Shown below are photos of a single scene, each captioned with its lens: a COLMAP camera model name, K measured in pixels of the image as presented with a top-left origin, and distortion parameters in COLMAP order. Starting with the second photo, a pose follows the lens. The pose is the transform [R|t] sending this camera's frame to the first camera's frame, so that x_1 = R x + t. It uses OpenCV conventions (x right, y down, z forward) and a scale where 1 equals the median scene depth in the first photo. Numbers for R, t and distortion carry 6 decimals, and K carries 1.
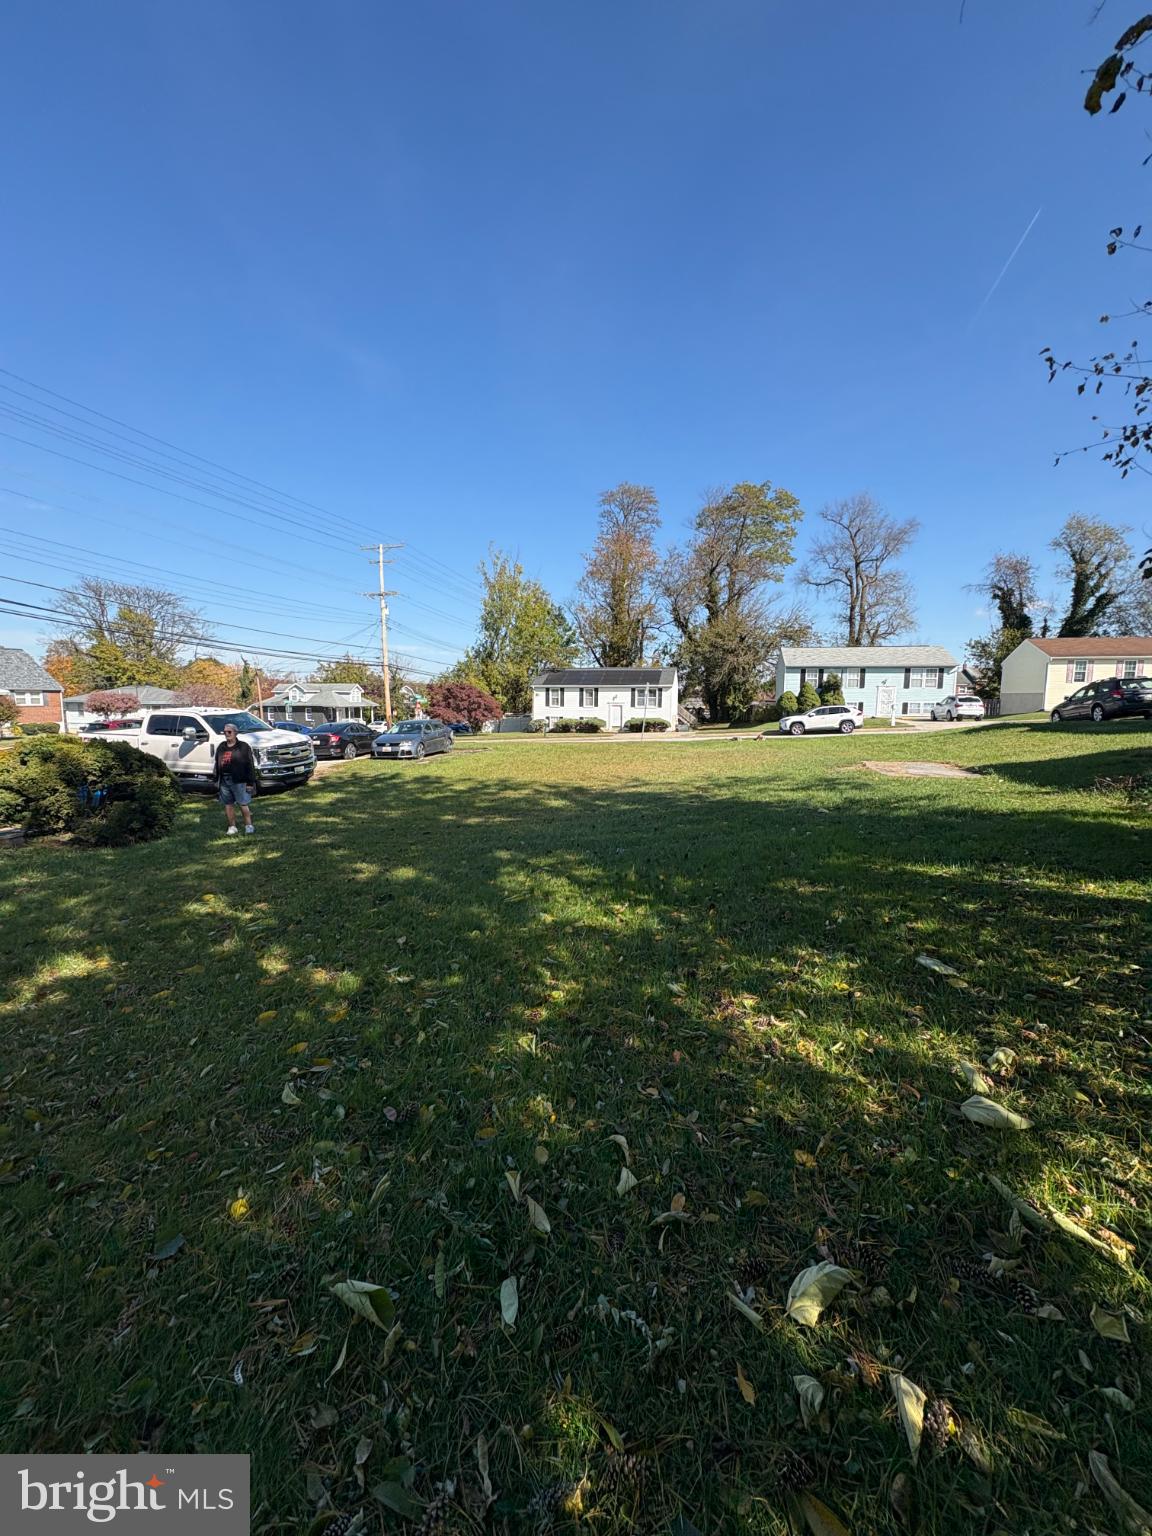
lens RADIAL K [[614.7, 0, 573.5], [0, 614.7, 771.1], [0, 0, 1]] dist [0.011367, 0.000099]
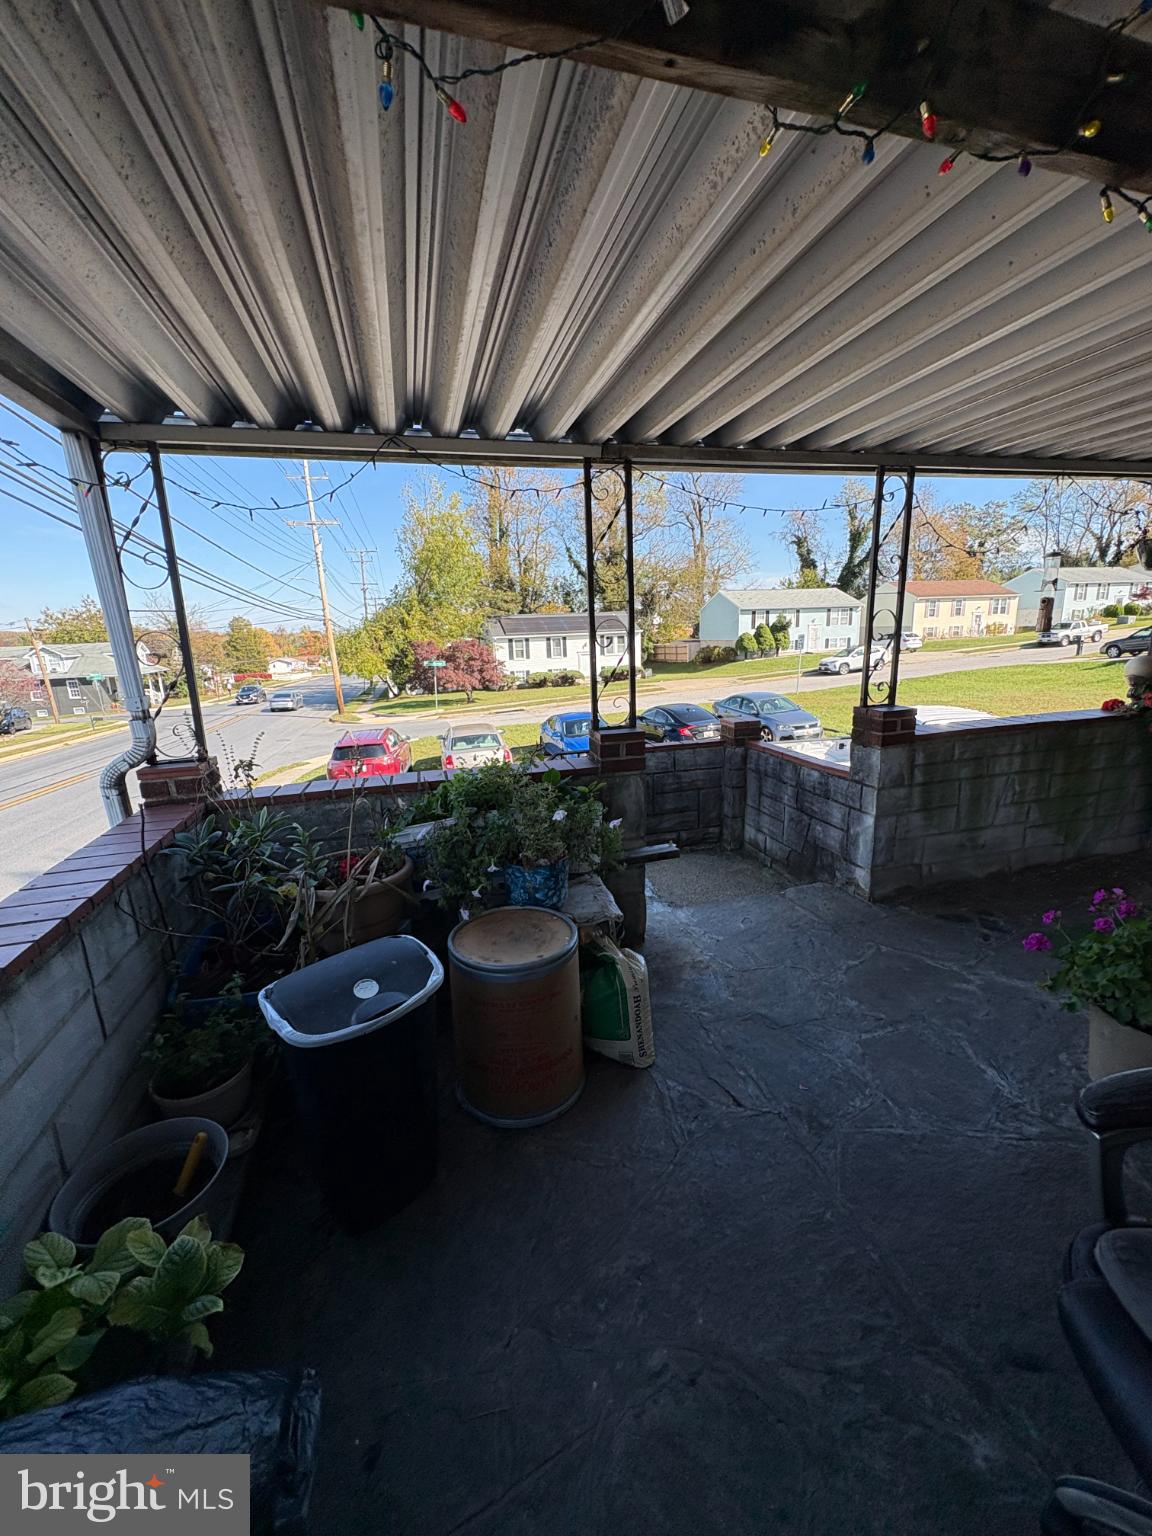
lens RADIAL K [[614.7, 0, 580.1], [0, 614.7, 768.5], [0, 0, 1]] dist [0.011367, 0.000099]
pose [[0.877842, -0.140762, 0.457798, -0.395631], [0.096118, 0.988167, 0.119527, -0.048314], [-0.469206, -0.060923, 0.880985, 0.170153]]
